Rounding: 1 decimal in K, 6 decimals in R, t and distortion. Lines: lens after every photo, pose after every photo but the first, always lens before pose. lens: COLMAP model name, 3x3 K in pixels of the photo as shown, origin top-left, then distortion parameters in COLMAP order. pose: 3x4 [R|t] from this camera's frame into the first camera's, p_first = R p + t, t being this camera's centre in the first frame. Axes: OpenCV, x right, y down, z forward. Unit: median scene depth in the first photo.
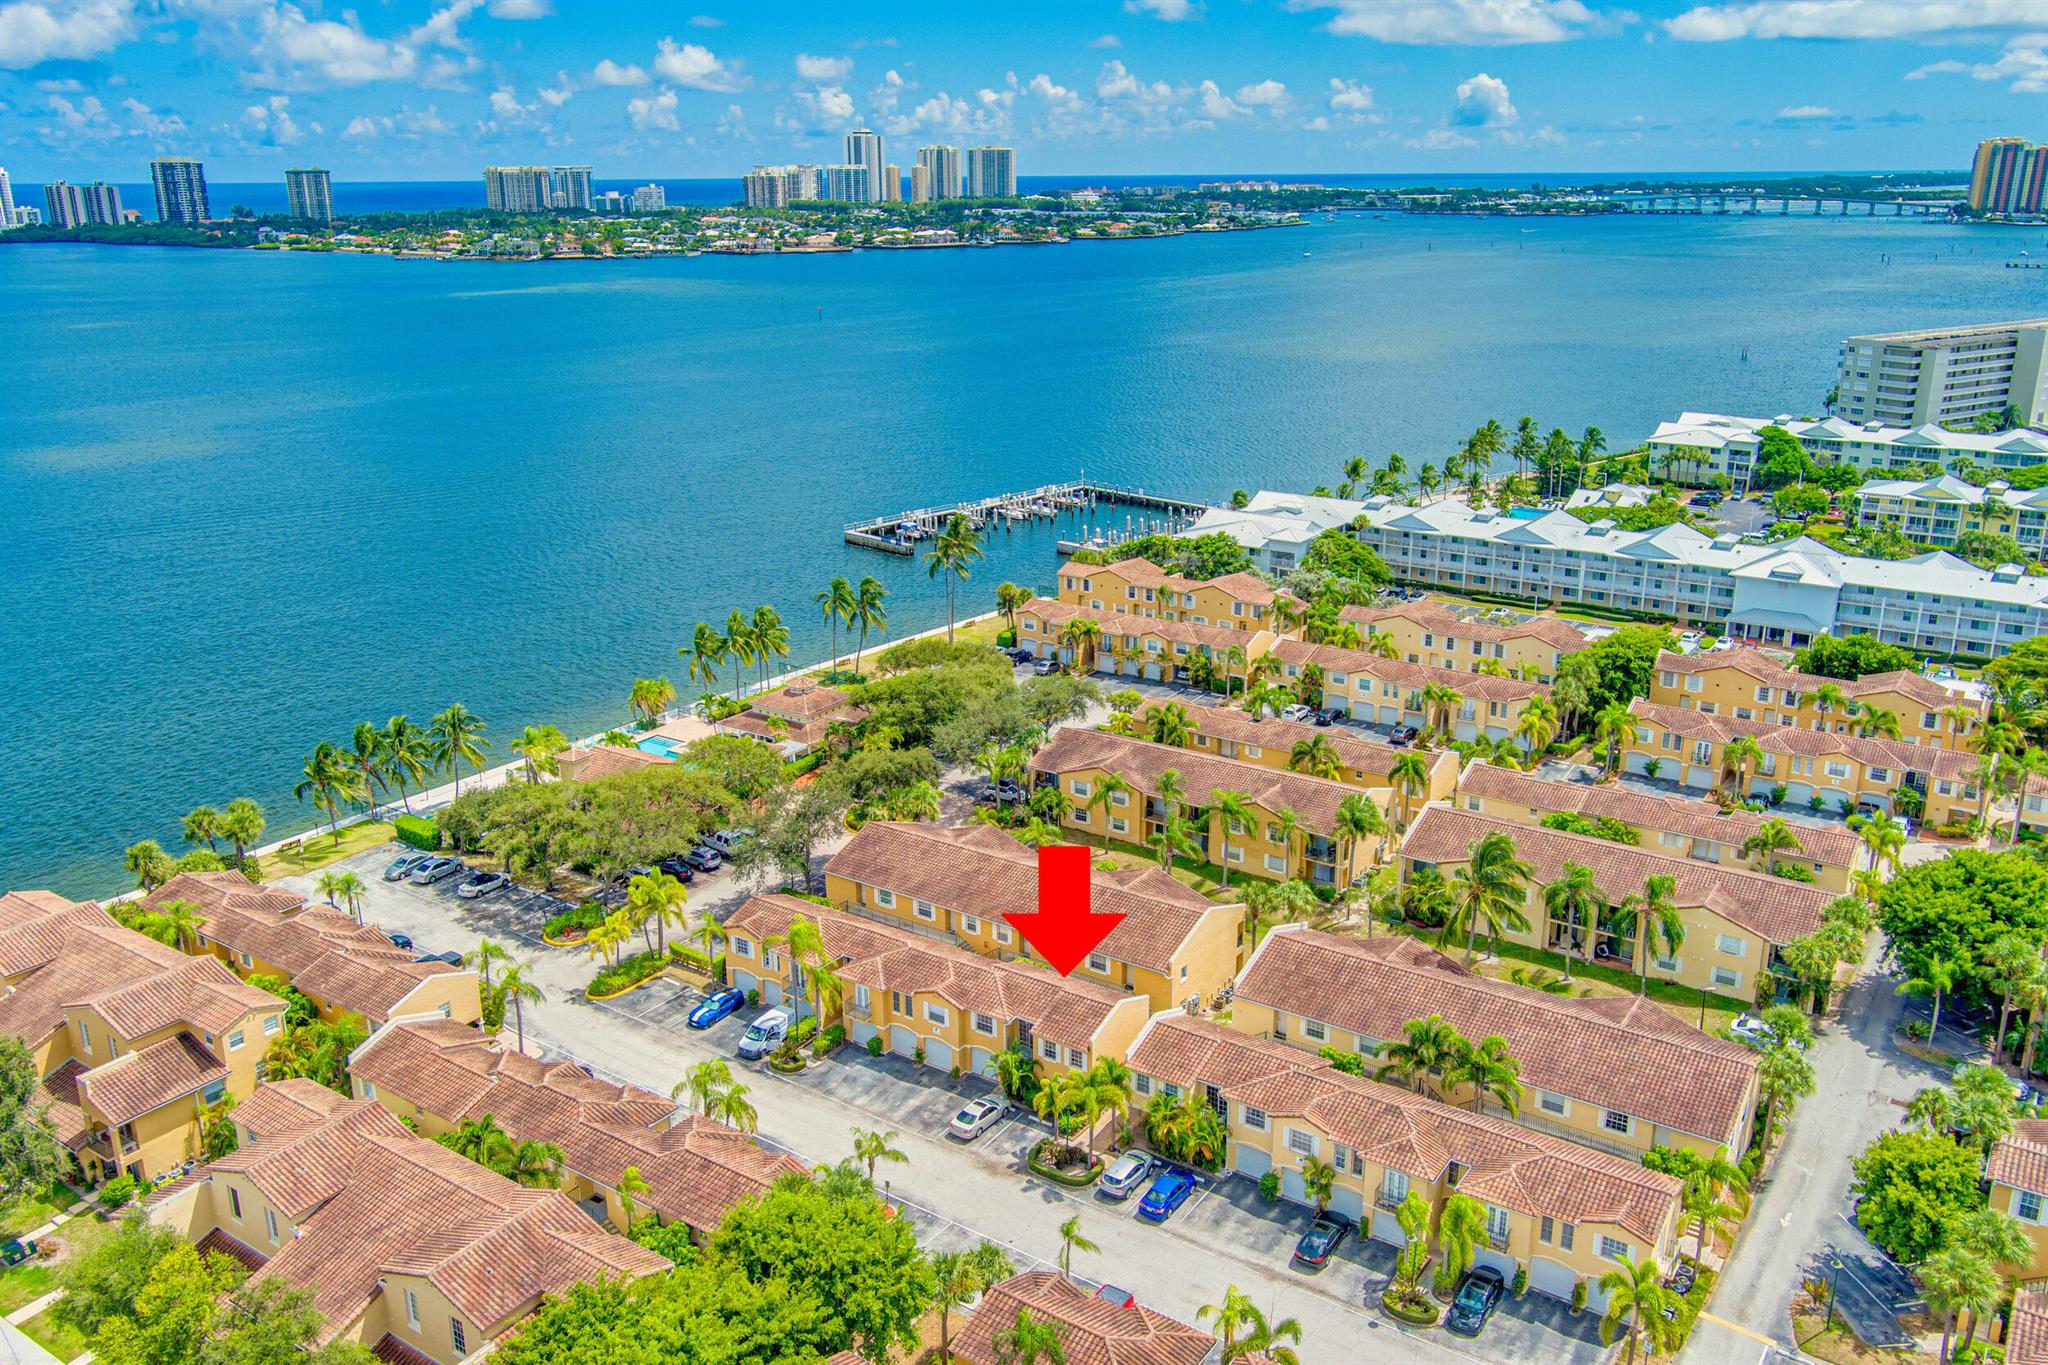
lens RADIAL K [[1631.9, 0, 1024.0], [0, 1631.9, 682.5], [0, 0, 1]] dist [0.002752, 0.008551]
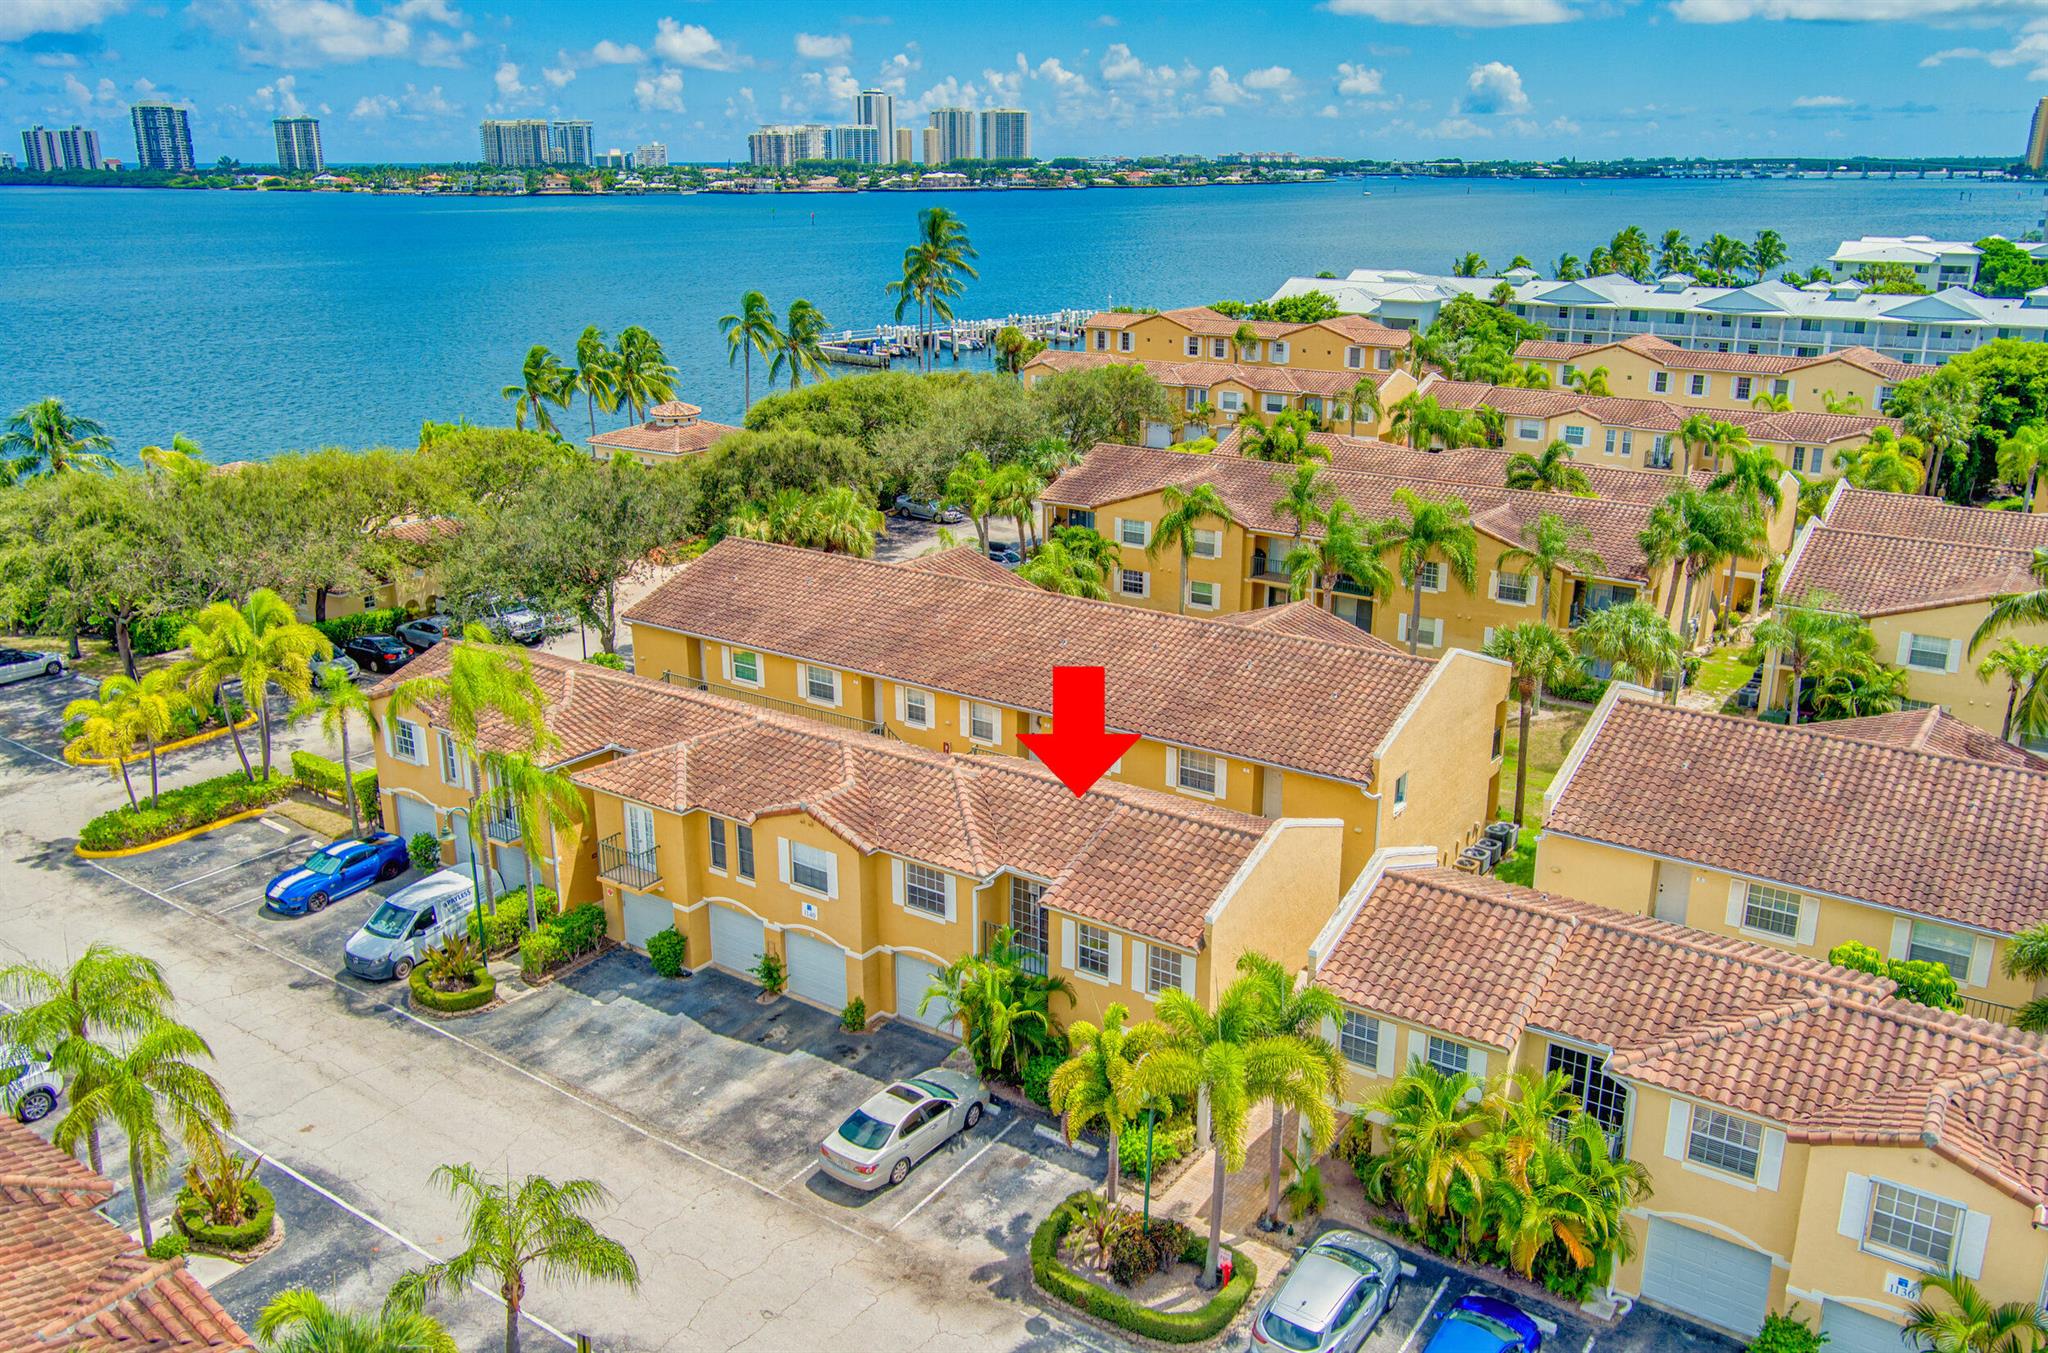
lens RADIAL K [[1603.4, 0, 1023.0], [0, 1603.4, 627.2], [0, 0, 1]] dist [0.003635, 0.008241]
pose [[0.999940, 0.007749, -0.007765, 0.001846], [-0.008028, 0.999298, -0.036585, 0.151512], [0.007476, 0.036645, 0.999300, 0.578565]]
